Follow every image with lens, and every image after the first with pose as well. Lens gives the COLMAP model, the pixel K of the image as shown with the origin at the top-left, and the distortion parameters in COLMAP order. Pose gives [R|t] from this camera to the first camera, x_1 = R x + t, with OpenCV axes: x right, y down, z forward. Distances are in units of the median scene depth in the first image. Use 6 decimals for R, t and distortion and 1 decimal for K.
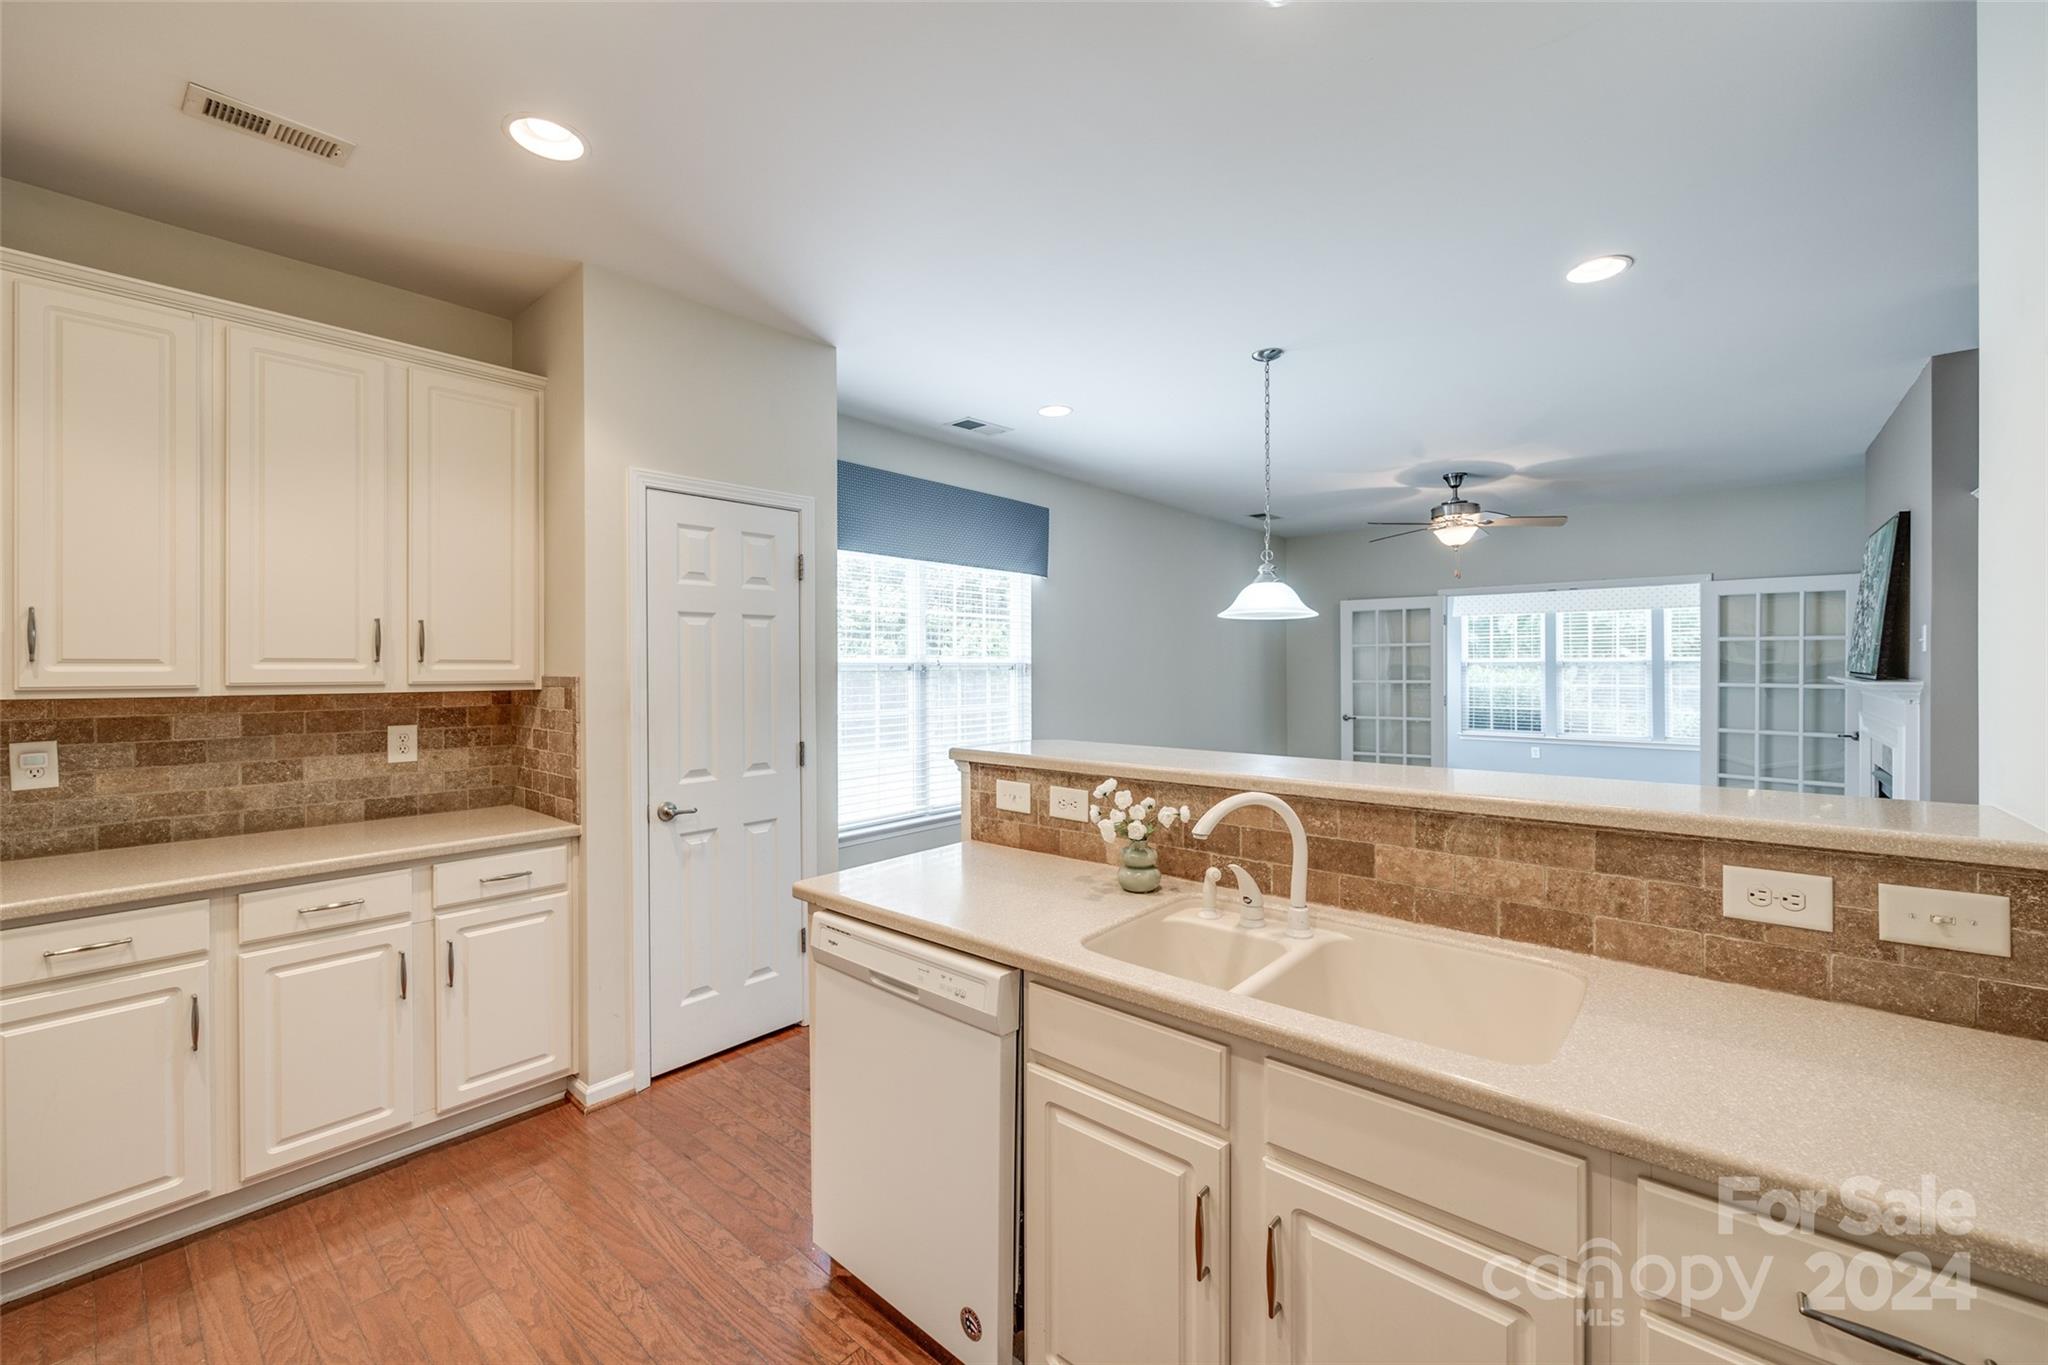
lens RADIAL K [[819.5, 0, 1020.5], [0, 819.5, 677.3], [0, 0, 1]] dist [-0.000722, 0.000040]
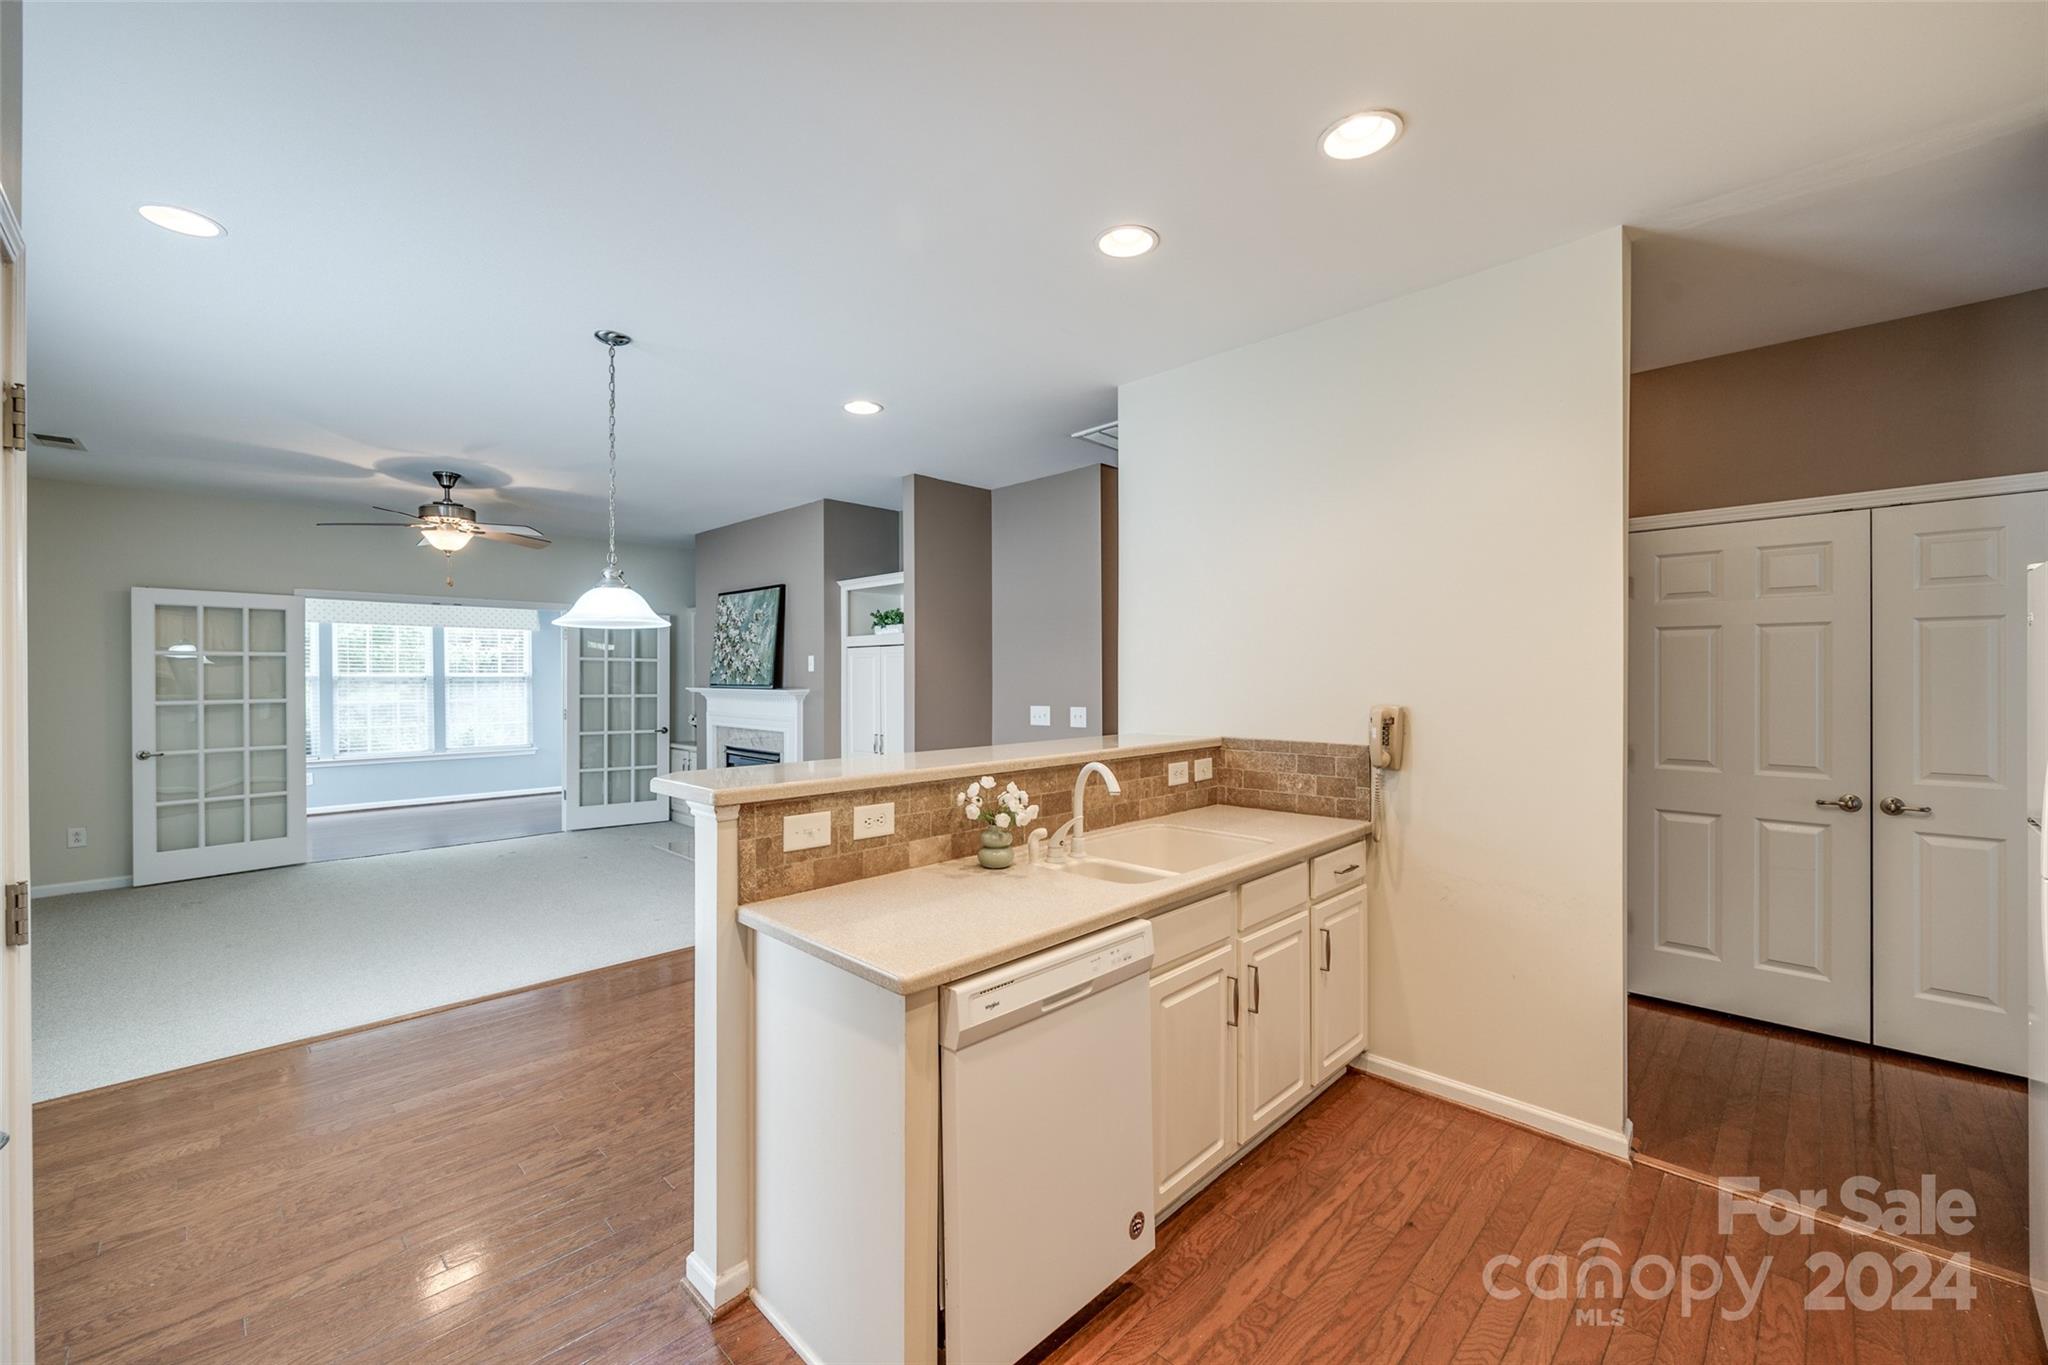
lens RADIAL K [[819.5, 0, 1020.5], [0, 819.5, 677.3], [0, 0, 1]] dist [-0.000722, 0.000040]
pose [[0.067525, 0.002343, 0.997715, -0.815529], [0.017202, 0.999846, -0.003513, -0.007981], [-0.997569, 0.017400, 0.067474, 0.692391]]
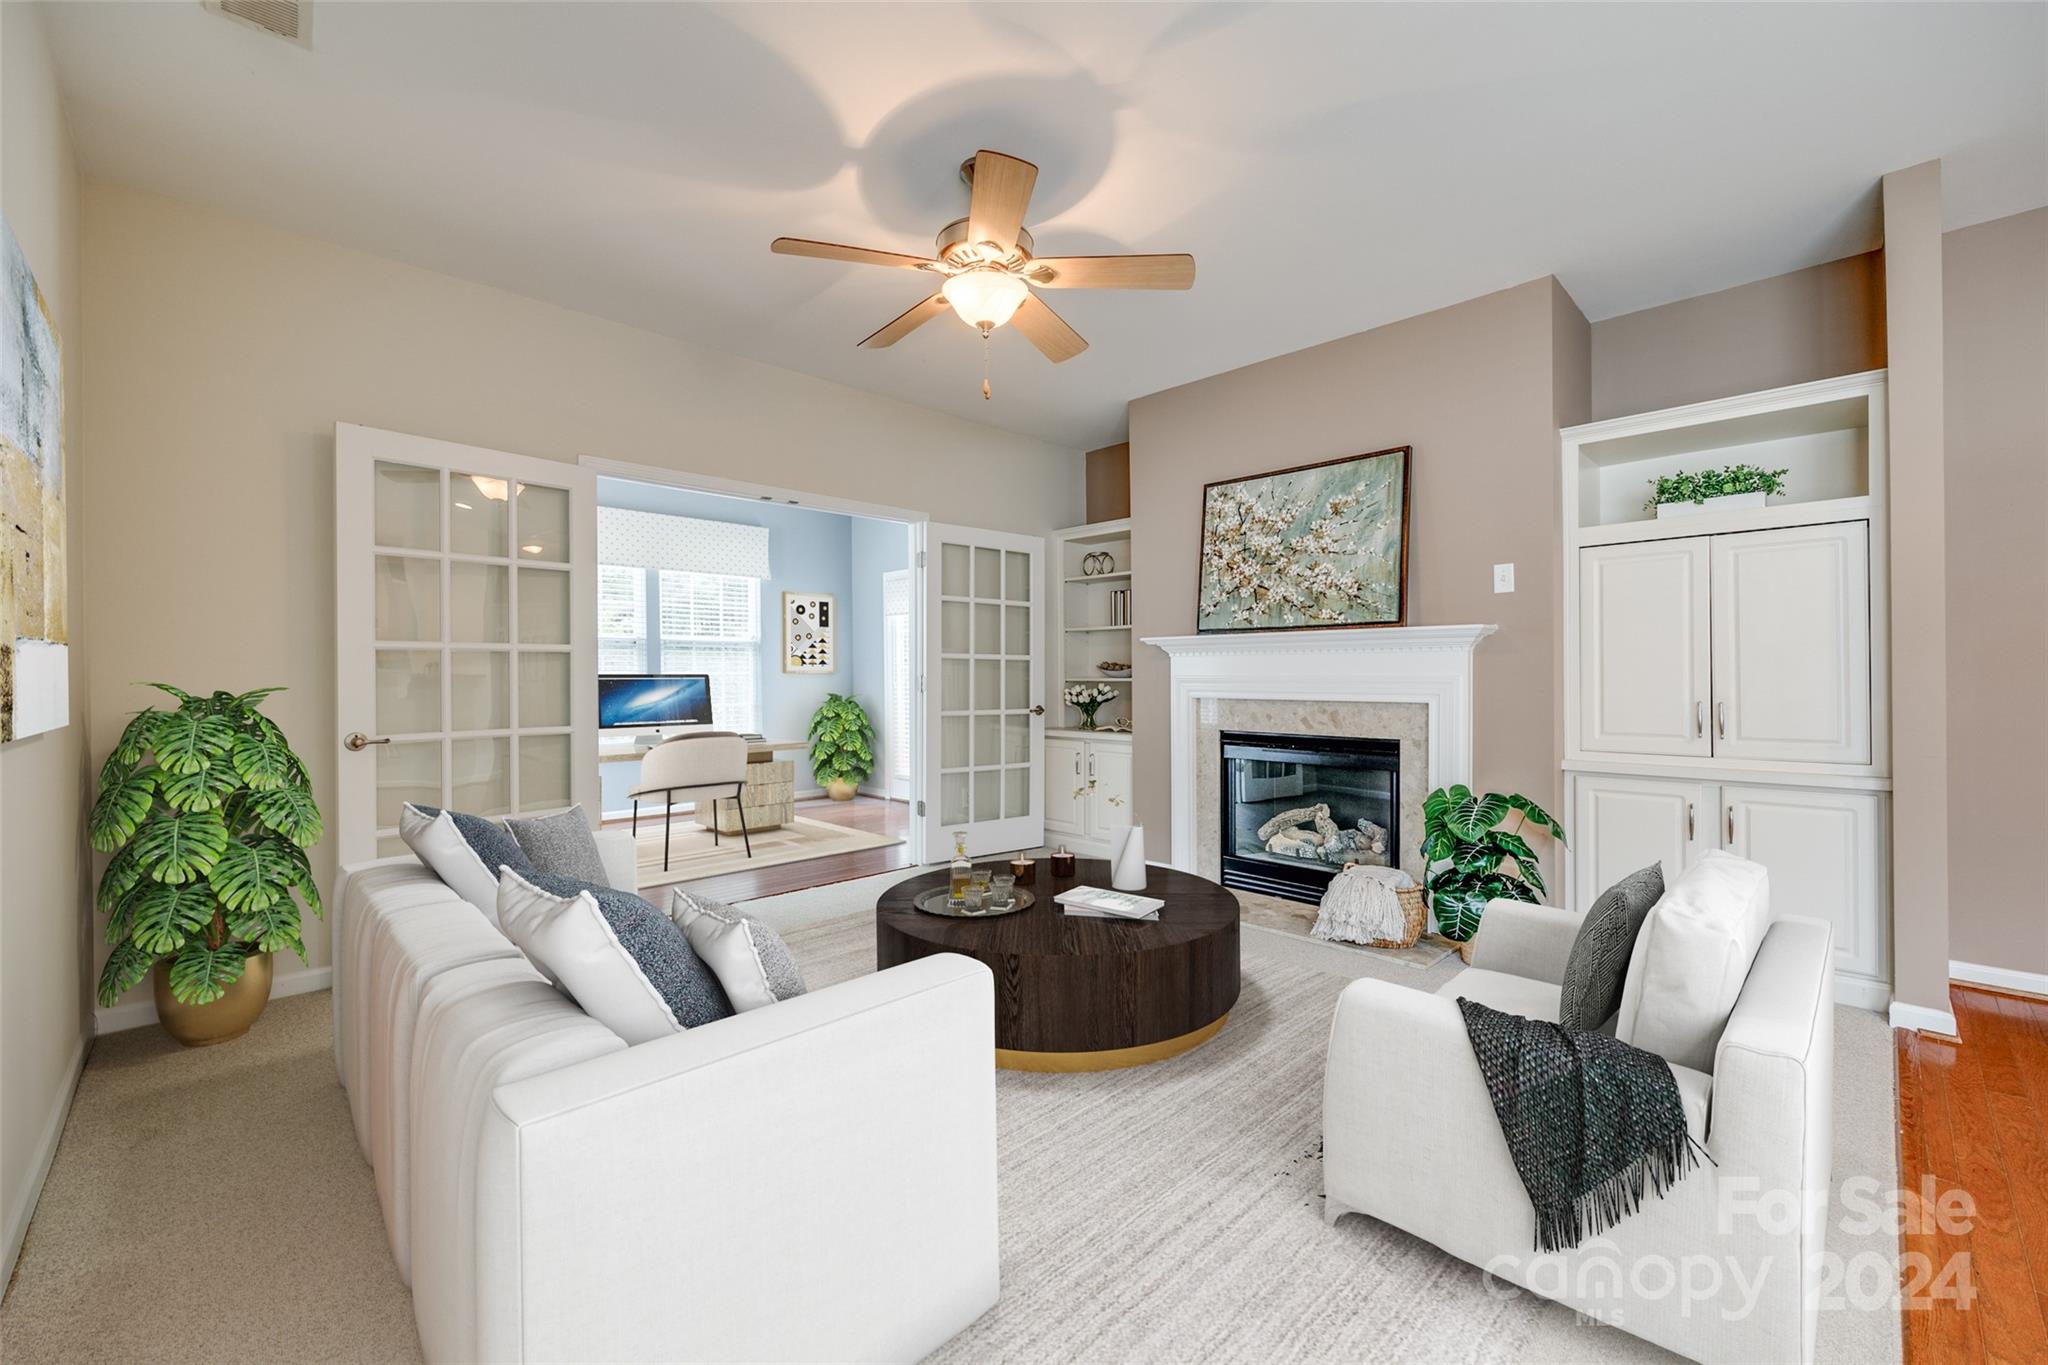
lens RADIAL K [[830.5, 0, 1026.8], [0, 830.5, 676.0], [0, 0, 1]] dist [-0.002478, 0.000022]
pose [[0.084291, 0.002252, 0.996439, 0.175037], [0.019902, 0.999794, -0.003943, 0.087796], [-0.996242, 0.020164, 0.084229, 2.217406]]
